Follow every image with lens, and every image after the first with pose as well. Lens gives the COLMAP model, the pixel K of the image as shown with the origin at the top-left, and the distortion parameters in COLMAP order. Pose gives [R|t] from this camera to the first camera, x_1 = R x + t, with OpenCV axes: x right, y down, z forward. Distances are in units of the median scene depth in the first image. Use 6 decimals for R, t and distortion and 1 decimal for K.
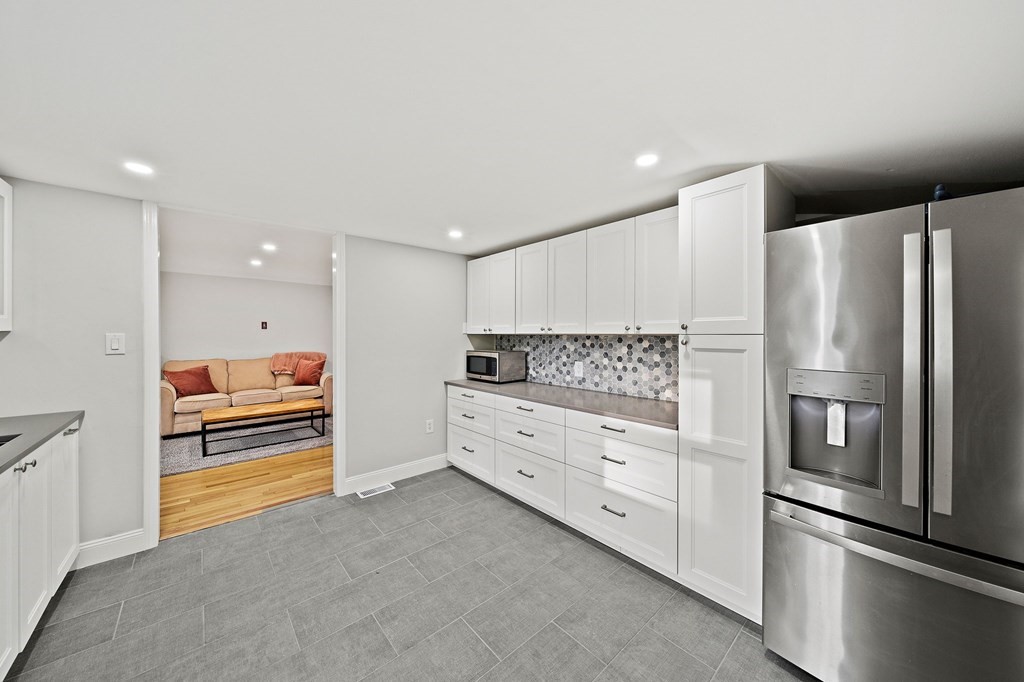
lens RADIAL K [[356.2, 0, 517.5], [0, 356.2, 335.6], [0, 0, 1]] dist [-0.006150, -0.000123]
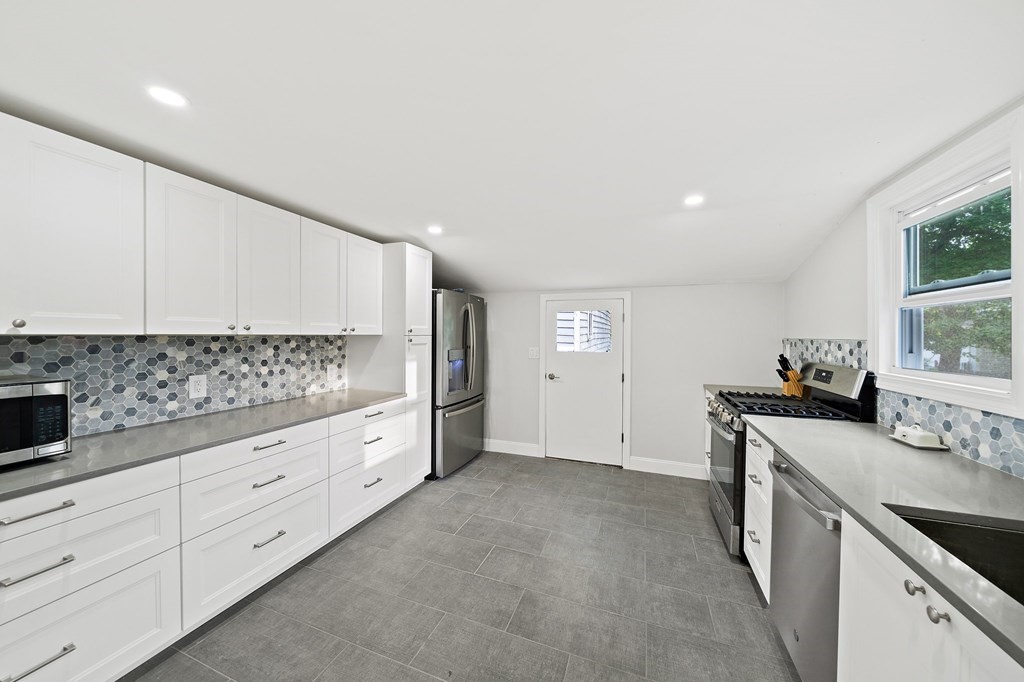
lens RADIAL K [[356.2, 0, 510.4], [0, 356.2, 338.7], [0, 0, 1]] dist [-0.006150, -0.000123]
pose [[-0.460602, -0.017230, 0.887440, -0.766093], [-0.005728, 0.999848, 0.016439, -0.011337], [-0.887589, 0.002489, -0.460630, 0.873800]]
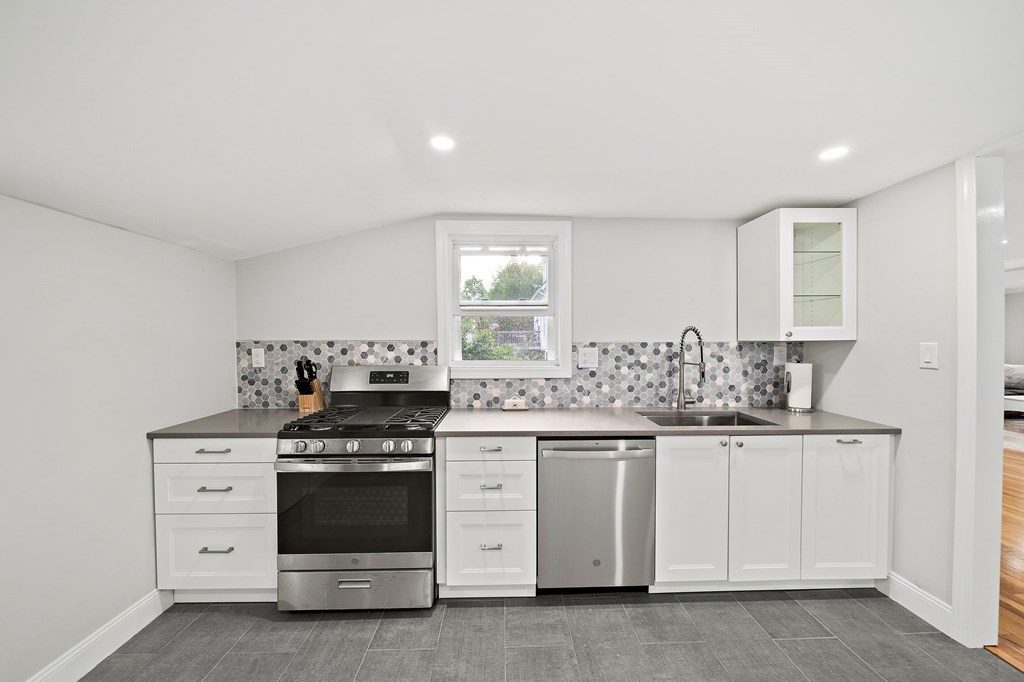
lens RADIAL K [[379.6, 0, 512.9], [0, 379.6, 341.2], [0, 0, 1]] dist [-0.001009, -0.000062]
pose [[-0.650569, 0.004408, -0.759434, 0.103600], [-0.005828, 0.999925, 0.010797, -0.009849], [0.759425, 0.011450, -0.650495, 0.632162]]
